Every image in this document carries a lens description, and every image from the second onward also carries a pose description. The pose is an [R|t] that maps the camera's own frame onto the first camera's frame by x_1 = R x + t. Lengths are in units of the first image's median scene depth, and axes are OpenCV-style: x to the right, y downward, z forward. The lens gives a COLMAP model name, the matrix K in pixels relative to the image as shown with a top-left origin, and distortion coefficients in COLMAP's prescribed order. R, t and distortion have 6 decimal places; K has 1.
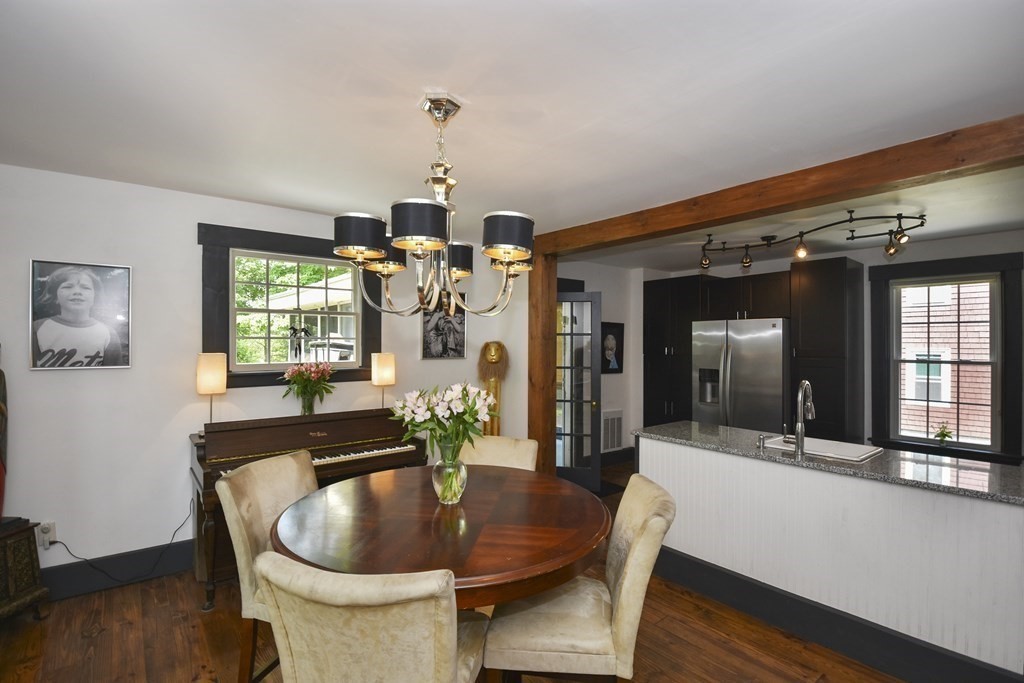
lens RADIAL K [[469.0, 0, 506.1], [0, 469.0, 344.8], [0, 0, 1]] dist [0.005132, -0.021872]
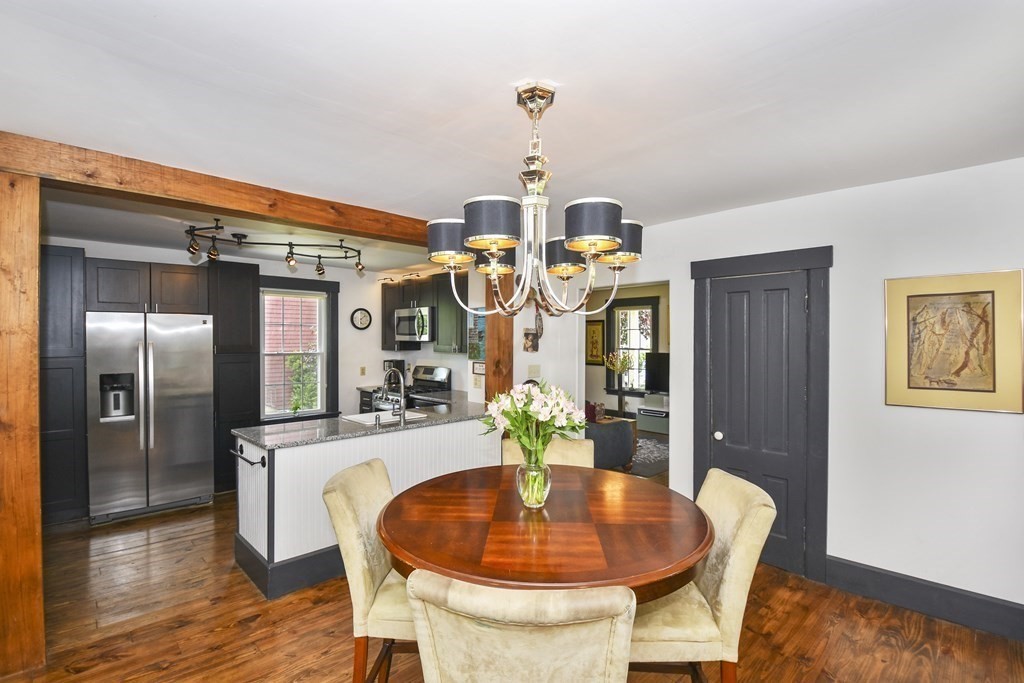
lens RADIAL K [[465.7, 0, 512.0], [0, 465.7, 341.5], [0, 0, 1]] dist [0.015475, -0.034610]
pose [[-0.092430, -0.007386, 0.995692, -0.475675], [0.002901, 0.999966, 0.007687, -0.007481], [-0.995715, 0.003599, -0.092405, 0.497999]]
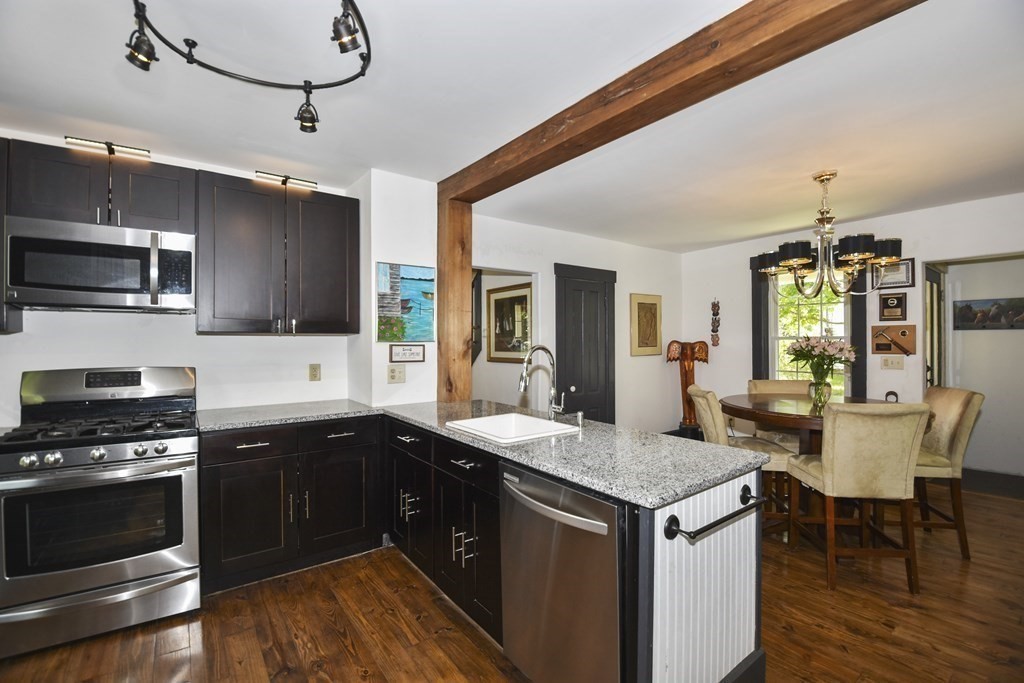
lens RADIAL K [[451.2, 0, 509.8], [0, 451.2, 340.6], [0, 0, 1]] dist [0.012552, -0.021273]
pose [[-0.999124, 0.000516, 0.041847, 0.420015], [0.000537, 1.000000, 0.000491, 0.042891], [-0.041847, 0.000513, -0.999124, 1.190404]]
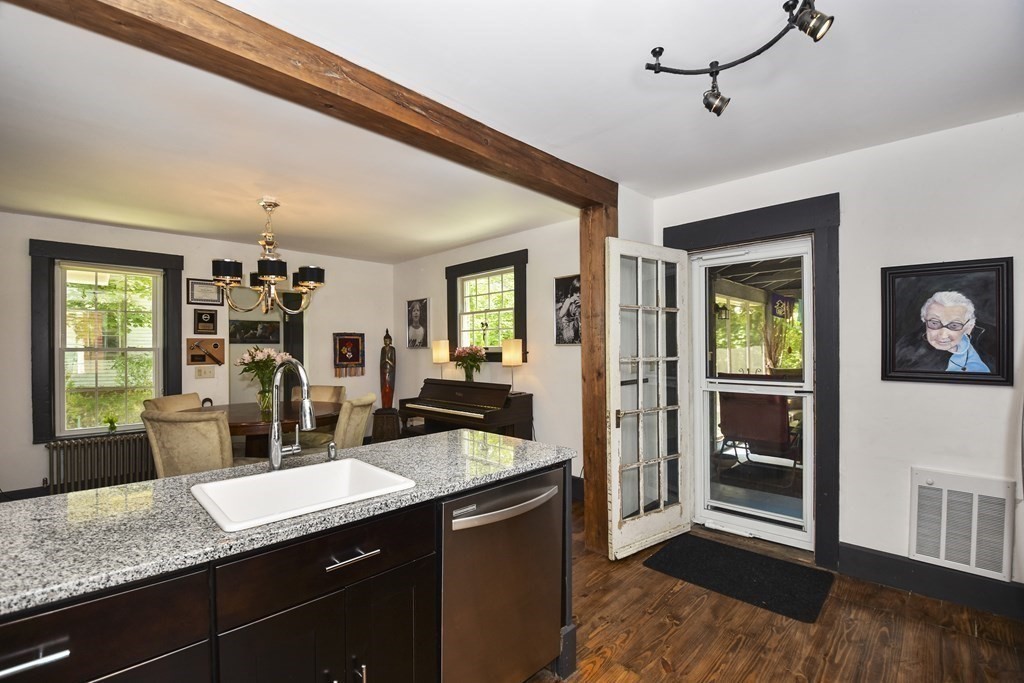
lens RADIAL K [[453.0, 0, 510.7], [0, 453.0, 347.1], [0, 0, 1]] dist [-0.001614, -0.016004]
pose [[0.114007, -0.009529, -0.993434, 0.794156], [0.002727, 0.999953, -0.009278, 0.043390], [0.993476, -0.001651, 0.114028, 0.775907]]
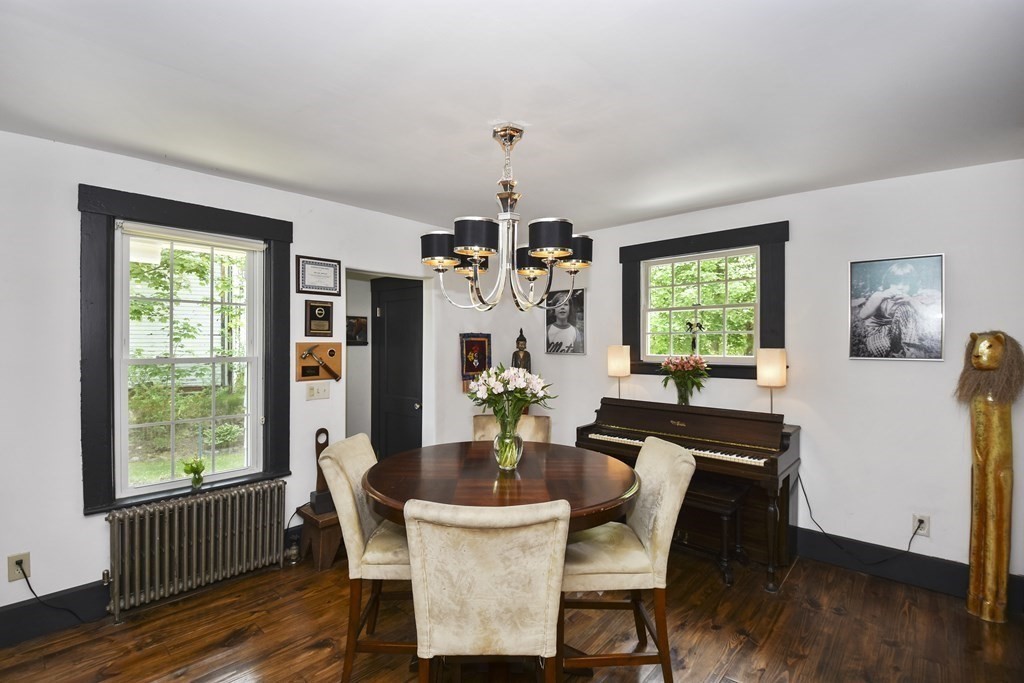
lens RADIAL K [[485.9, 0, 506.6], [0, 485.9, 341.9], [0, 0, 1]] dist [0.000257, -0.000893]
pose [[0.153365, -0.003753, -0.988162, 0.480233], [-0.004722, 0.999979, -0.004531, 0.011103], [0.988158, 0.005361, 0.153344, 0.350614]]
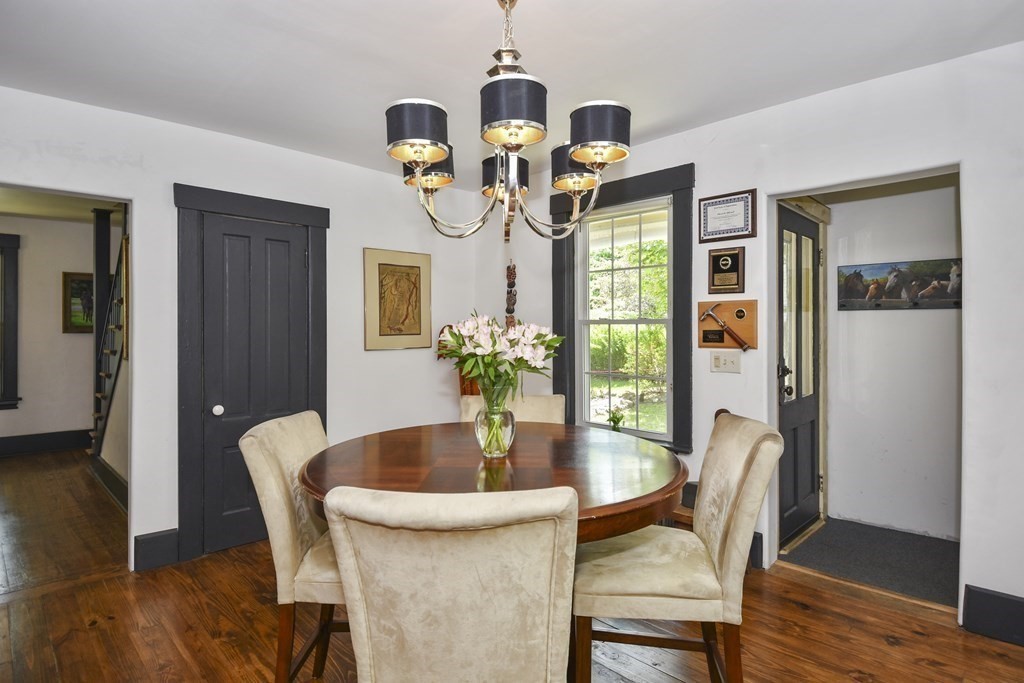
lens RADIAL K [[540.2, 0, 501.1], [0, 540.2, 327.1], [0, 0, 1]] dist [0.002449, -0.000049]
pose [[-0.995229, -0.001762, -0.097553, -0.011583], [-0.002198, 0.999988, 0.004359, 0.042604], [0.097544, 0.004553, -0.995221, 0.854504]]
